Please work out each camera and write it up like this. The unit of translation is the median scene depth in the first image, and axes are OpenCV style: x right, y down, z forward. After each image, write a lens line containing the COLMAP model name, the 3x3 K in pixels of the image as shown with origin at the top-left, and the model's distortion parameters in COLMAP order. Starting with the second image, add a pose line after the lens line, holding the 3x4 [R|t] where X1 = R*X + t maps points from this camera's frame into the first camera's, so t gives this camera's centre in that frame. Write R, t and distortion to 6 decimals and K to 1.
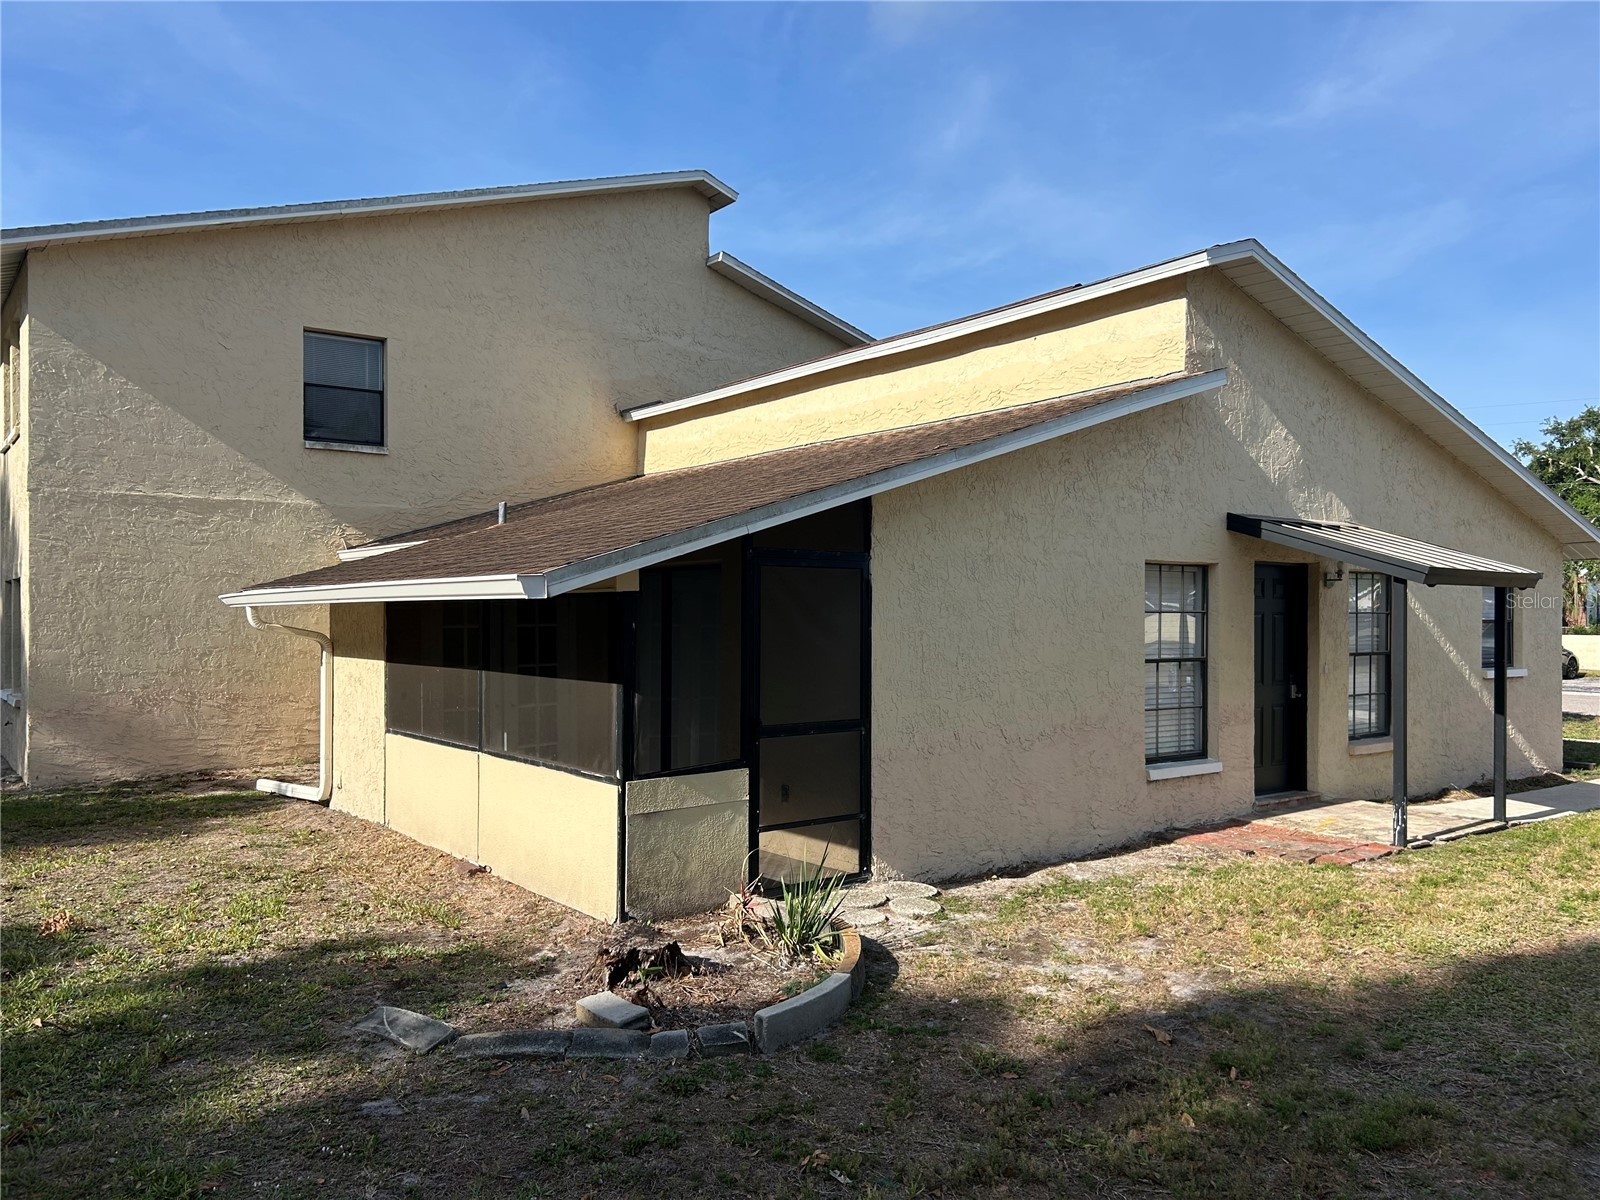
lens RADIAL K [[1196.6, 0, 799.2], [0, 1196.6, 601.9], [0, 0, 1]] dist [0.010567, -0.029674]
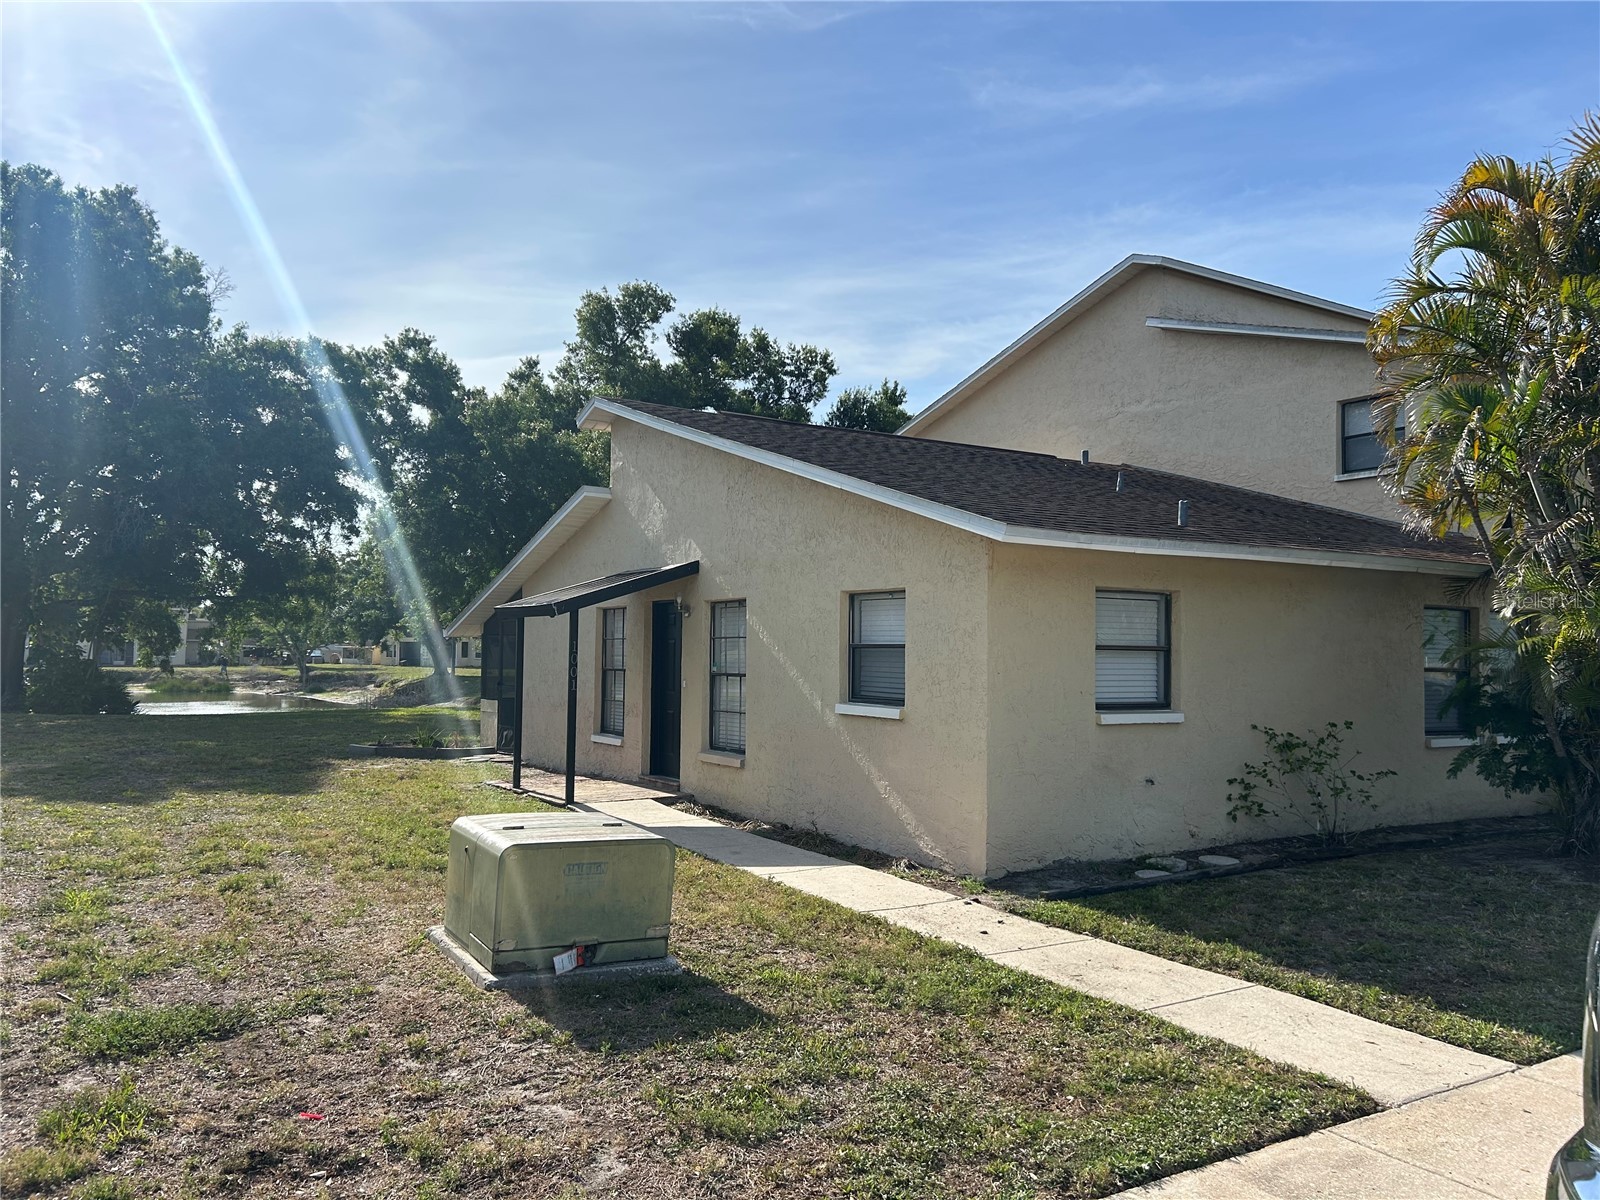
lens RADIAL K [[1196.6, 0, 809.2], [0, 1196.6, 608.1], [0, 0, 1]] dist [0.010567, -0.029674]
pose [[-0.090106, -0.030587, -0.995462, 1.646261], [-0.004801, 0.999530, -0.030278, 0.016808], [0.995921, 0.002051, -0.090210, 1.223502]]
